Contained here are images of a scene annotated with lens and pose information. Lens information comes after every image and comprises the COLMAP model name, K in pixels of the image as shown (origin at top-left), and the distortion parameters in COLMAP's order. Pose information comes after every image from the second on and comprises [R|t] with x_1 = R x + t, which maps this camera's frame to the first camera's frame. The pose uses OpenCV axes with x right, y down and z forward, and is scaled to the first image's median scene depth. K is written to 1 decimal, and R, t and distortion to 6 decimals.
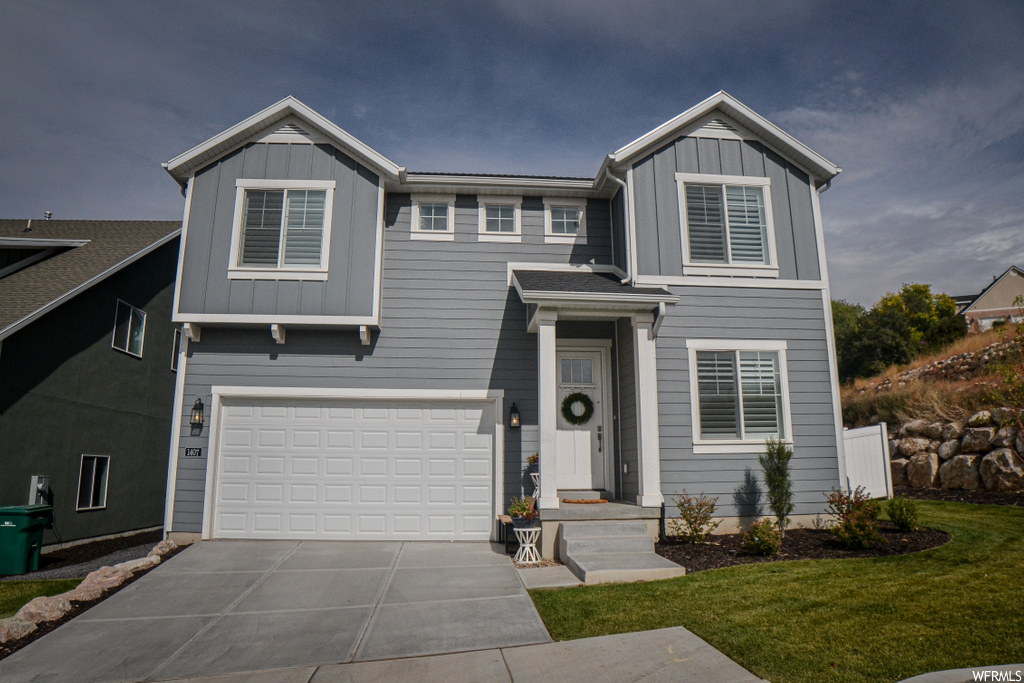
lens RADIAL K [[649.0, 0, 512.0], [0, 649.0, 341.5], [0, 0, 1]] dist [-0.122318, 0.048062]
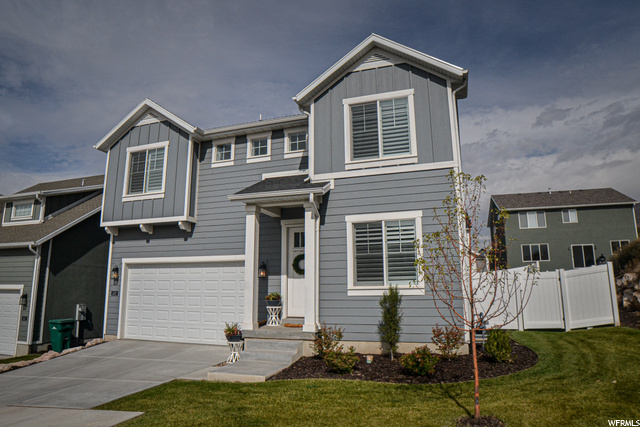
lens RADIAL K [[411.0, 0, 317.8], [0, 411.0, 212.2], [0, 0, 1]] dist [-0.116093, 0.044121]
pose [[0.913292, -0.081600, -0.399047, 0.555761], [0.084302, 0.996382, -0.010808, -0.005847], [0.398486, -0.023769, 0.916867, 0.131025]]
